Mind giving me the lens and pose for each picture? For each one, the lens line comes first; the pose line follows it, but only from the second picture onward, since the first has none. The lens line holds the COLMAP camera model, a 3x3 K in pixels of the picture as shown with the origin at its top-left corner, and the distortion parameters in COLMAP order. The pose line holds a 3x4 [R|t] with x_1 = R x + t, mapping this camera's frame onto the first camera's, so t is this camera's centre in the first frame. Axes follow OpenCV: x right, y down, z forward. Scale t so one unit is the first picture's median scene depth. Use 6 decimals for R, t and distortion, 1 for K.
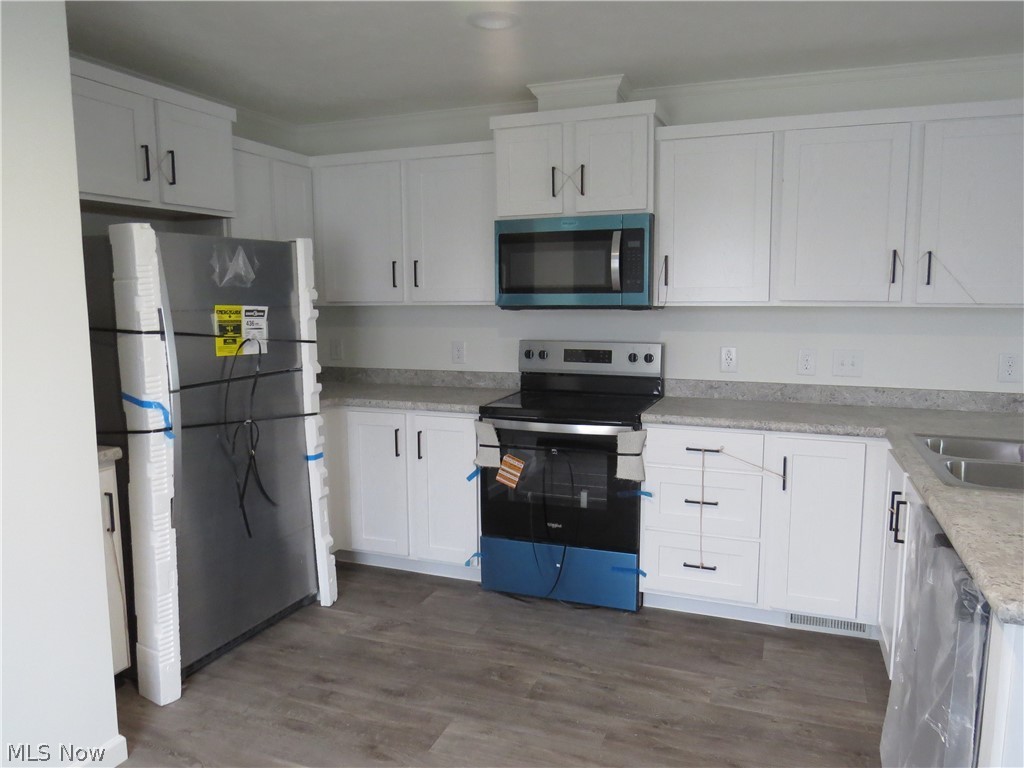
lens RADIAL K [[731.8, 0, 511.2], [0, 731.8, 383.9], [0, 0, 1]] dist [-0.004003, -0.004646]
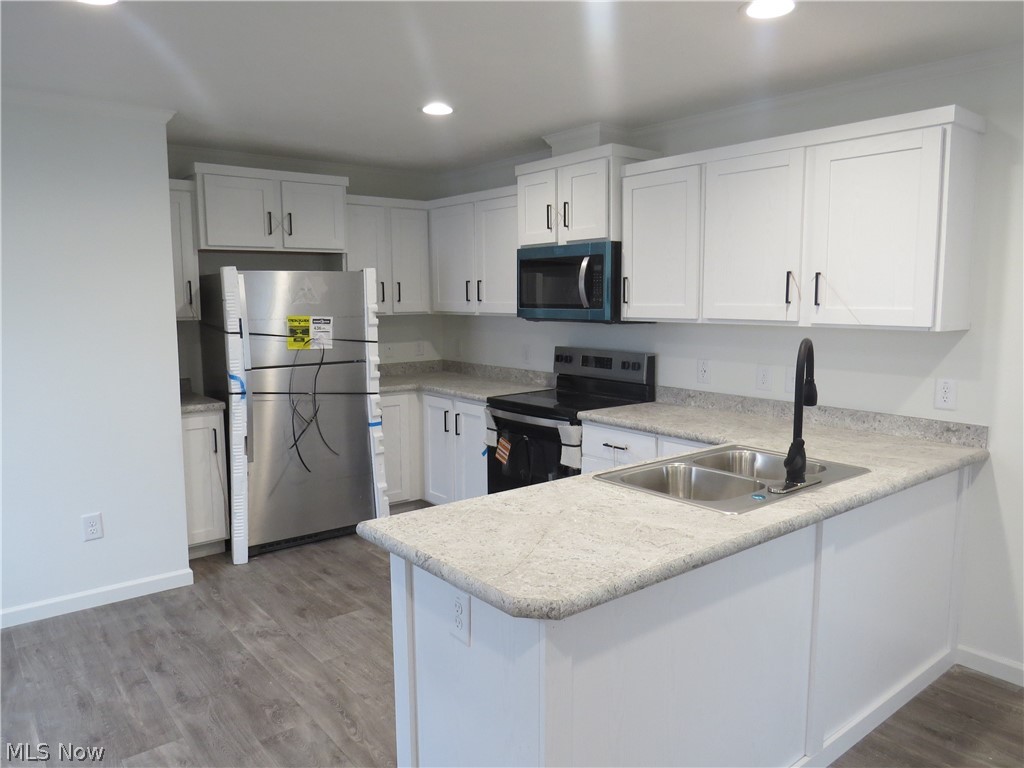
lens RADIAL K [[723.9, 0, 511.7], [0, 723.9, 387.0], [0, 0, 1]] dist [-0.003367, 0.001048]
pose [[0.868444, 0.063696, -0.491678, 0.638445], [-0.061346, 0.997897, 0.020923, -0.016658], [0.491977, 0.011992, 0.870526, -0.073404]]
